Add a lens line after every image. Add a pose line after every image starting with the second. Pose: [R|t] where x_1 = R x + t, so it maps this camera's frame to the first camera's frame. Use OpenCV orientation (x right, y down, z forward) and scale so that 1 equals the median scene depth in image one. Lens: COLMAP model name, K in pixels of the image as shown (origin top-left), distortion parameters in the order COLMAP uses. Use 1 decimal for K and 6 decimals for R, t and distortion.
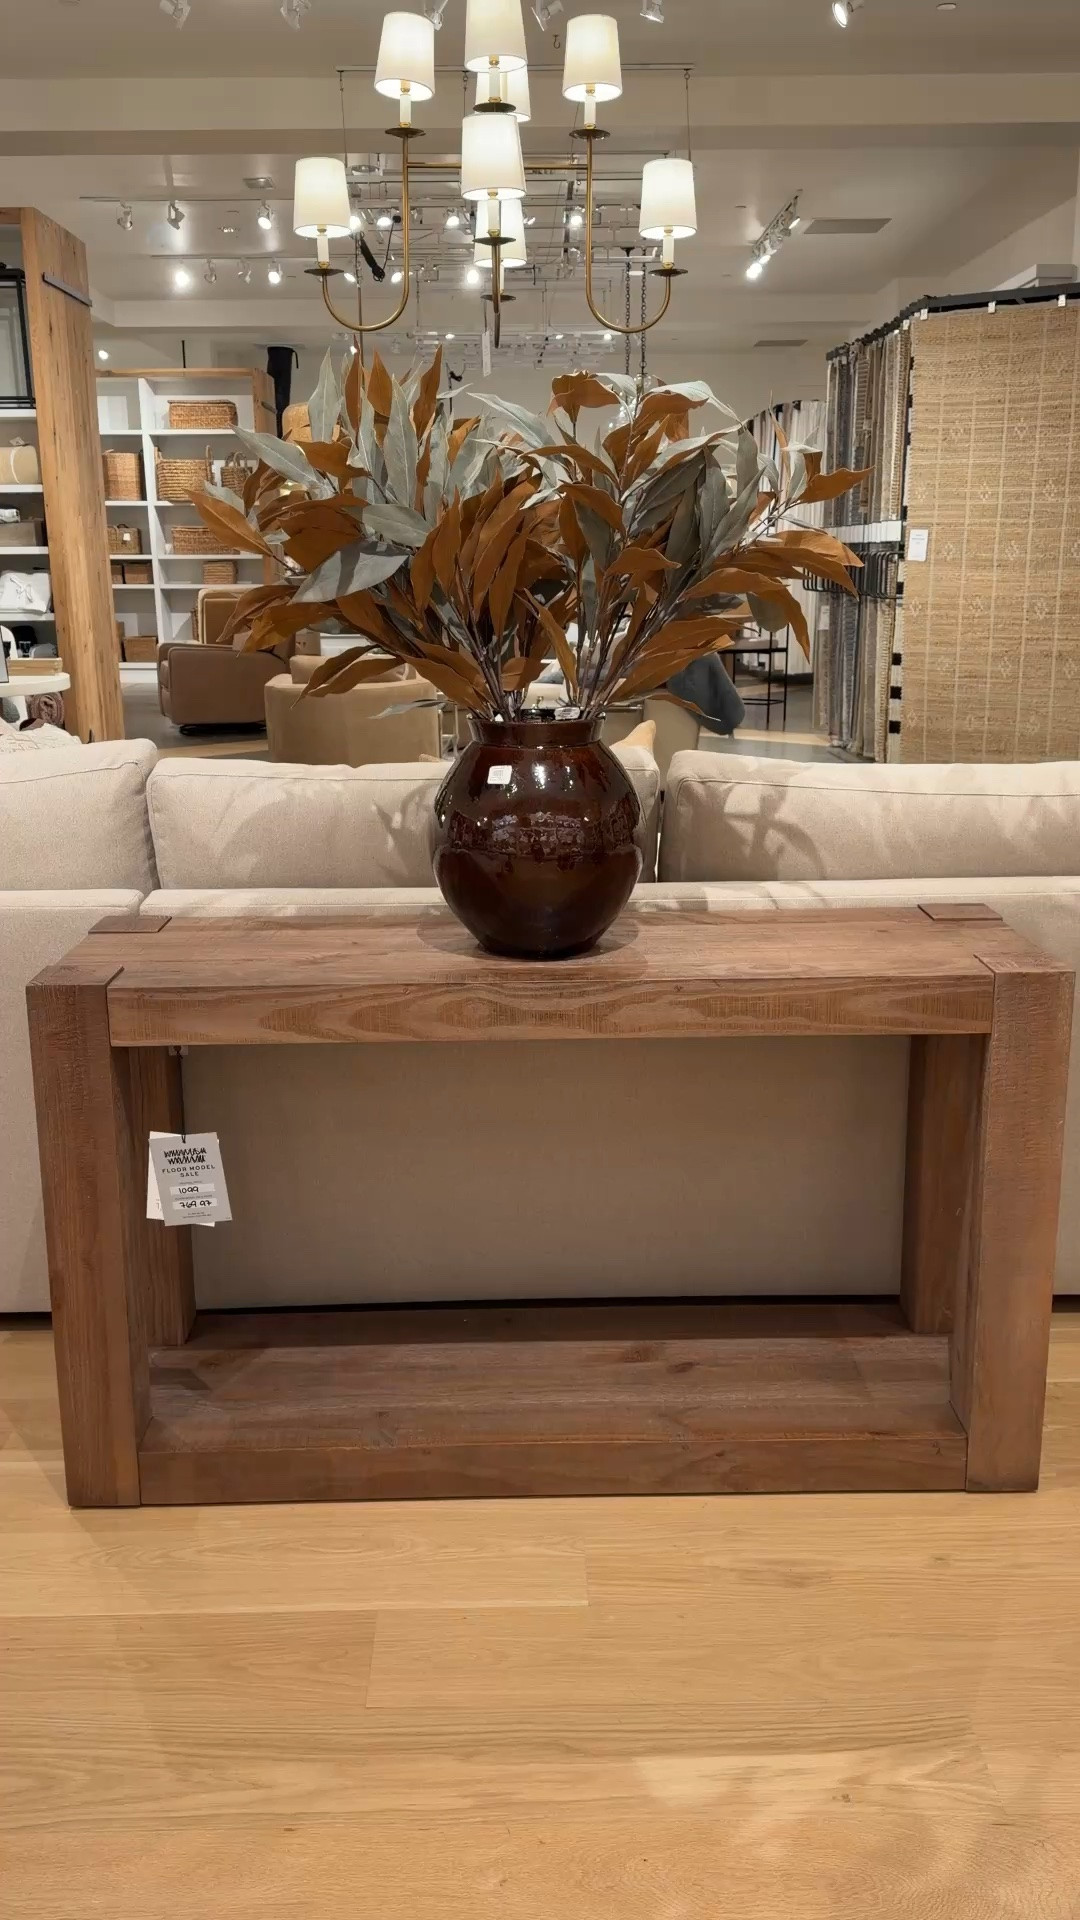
lens RADIAL K [[1620.8, 0, 540.0], [0, 1620.8, 960.0], [0, 0, 1]] dist [0.126368, -0.236457]
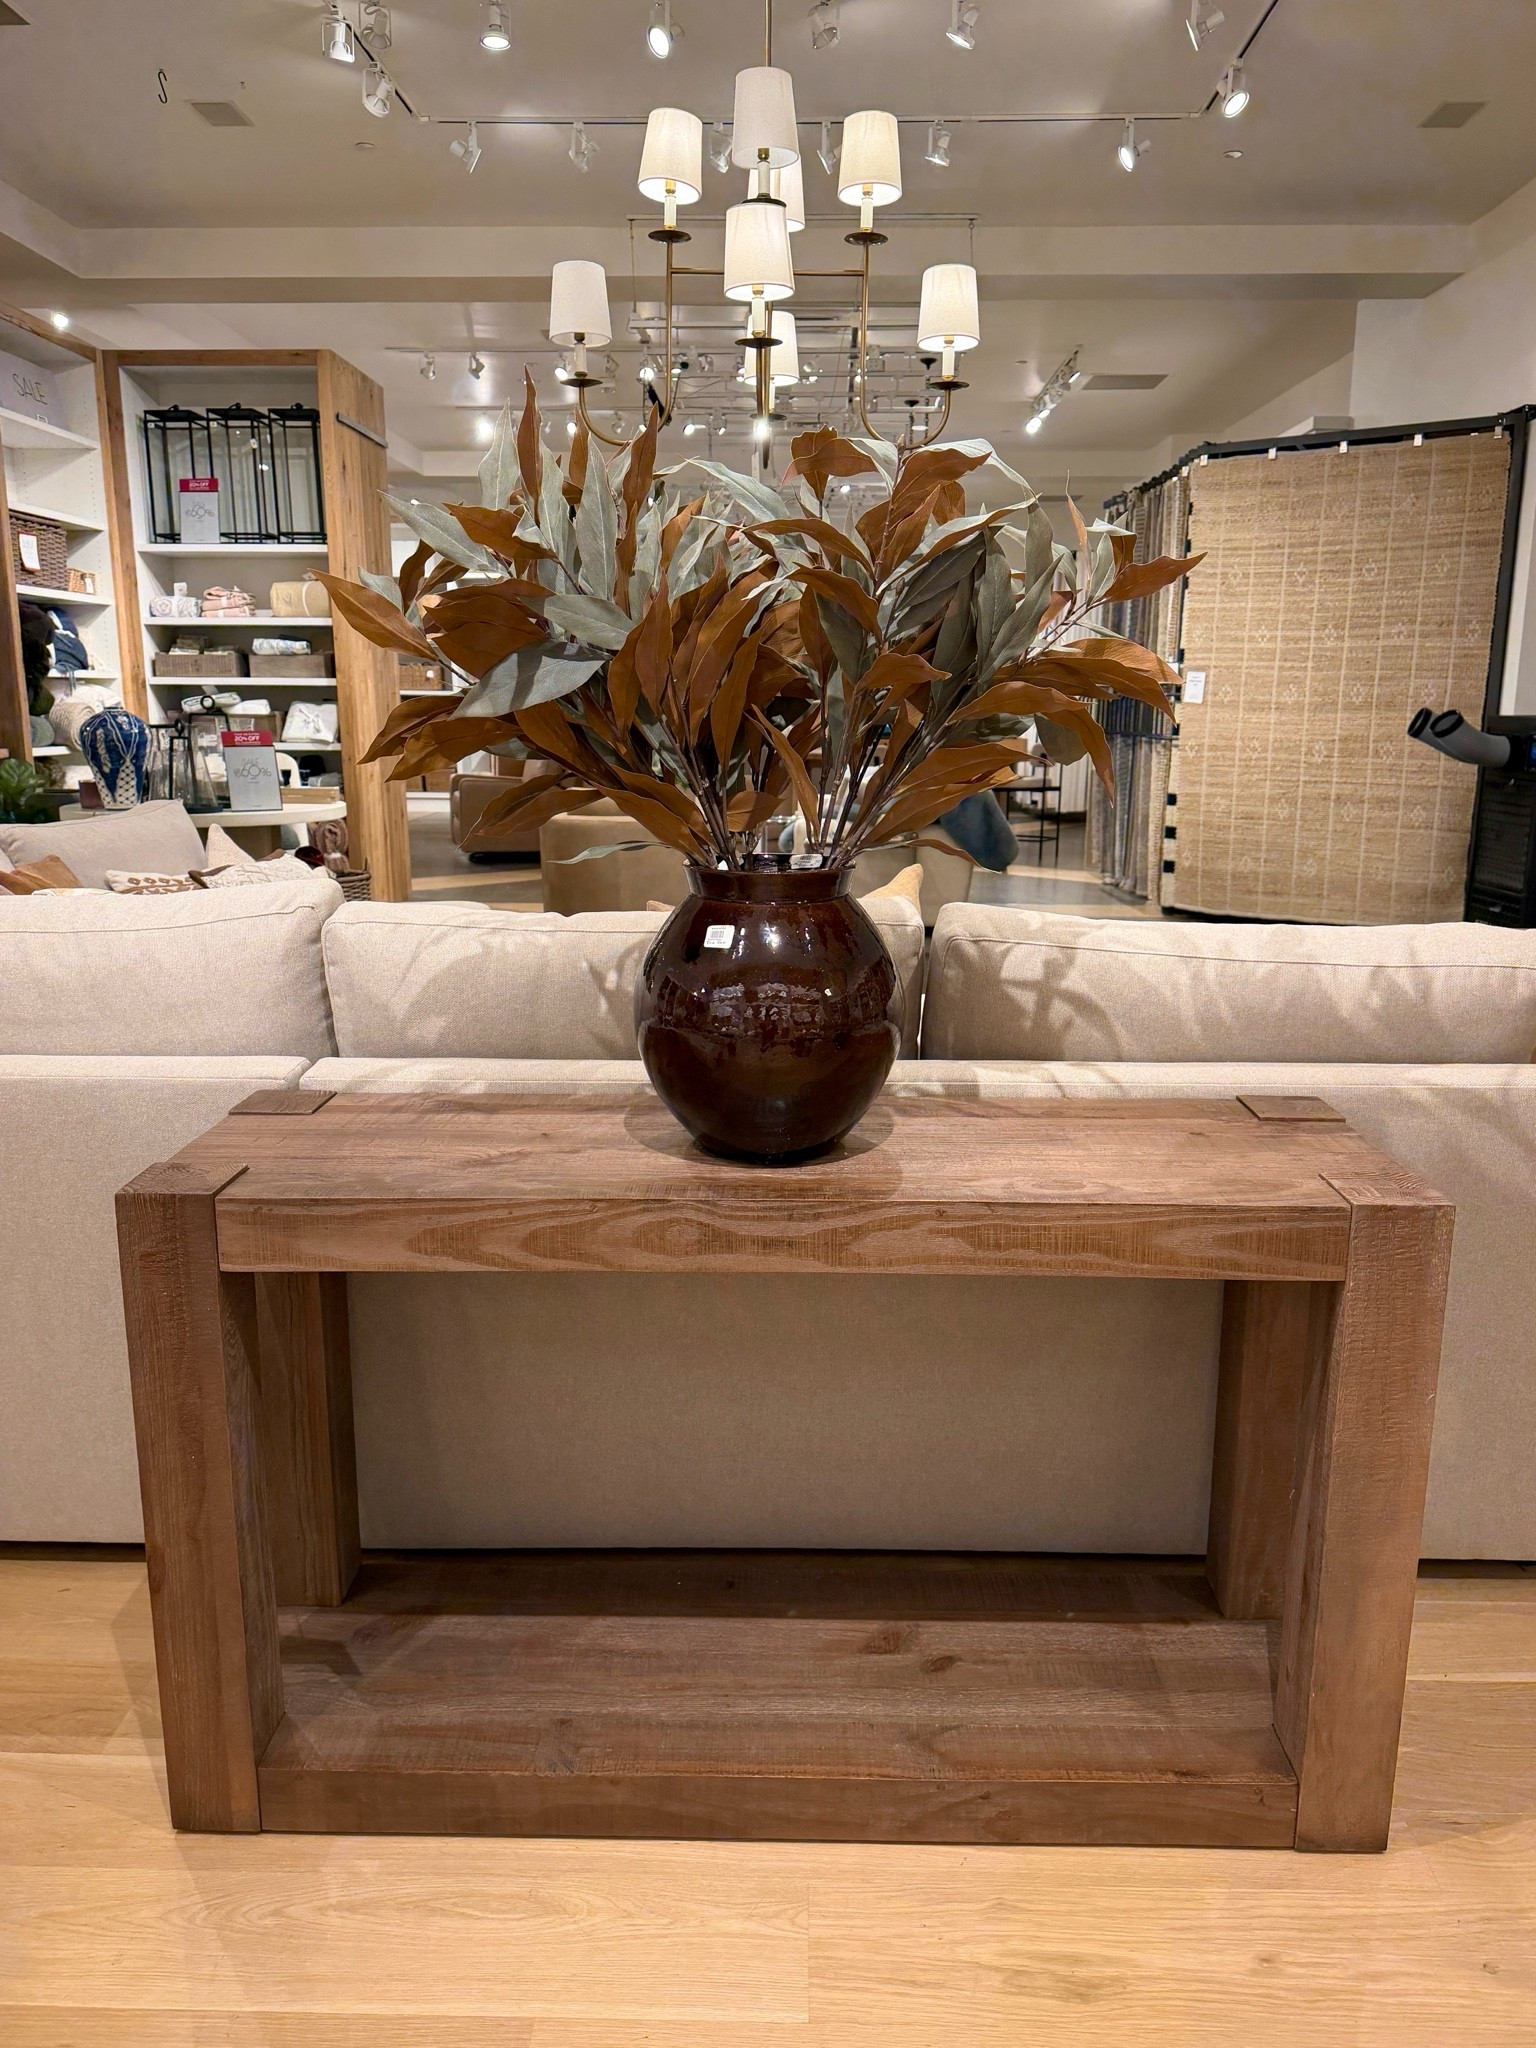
lens RADIAL K [[1538.4, 0, 768.0], [0, 1538.4, 1024.0], [0, 0, 1]] dist [0.101569, -0.174829]
pose [[0.999261, 0.019704, -0.032993, 0.021890], [-0.020834, 0.999197, -0.034239, -0.040645], [0.032292, 0.034901, 0.998869, 0.219969]]
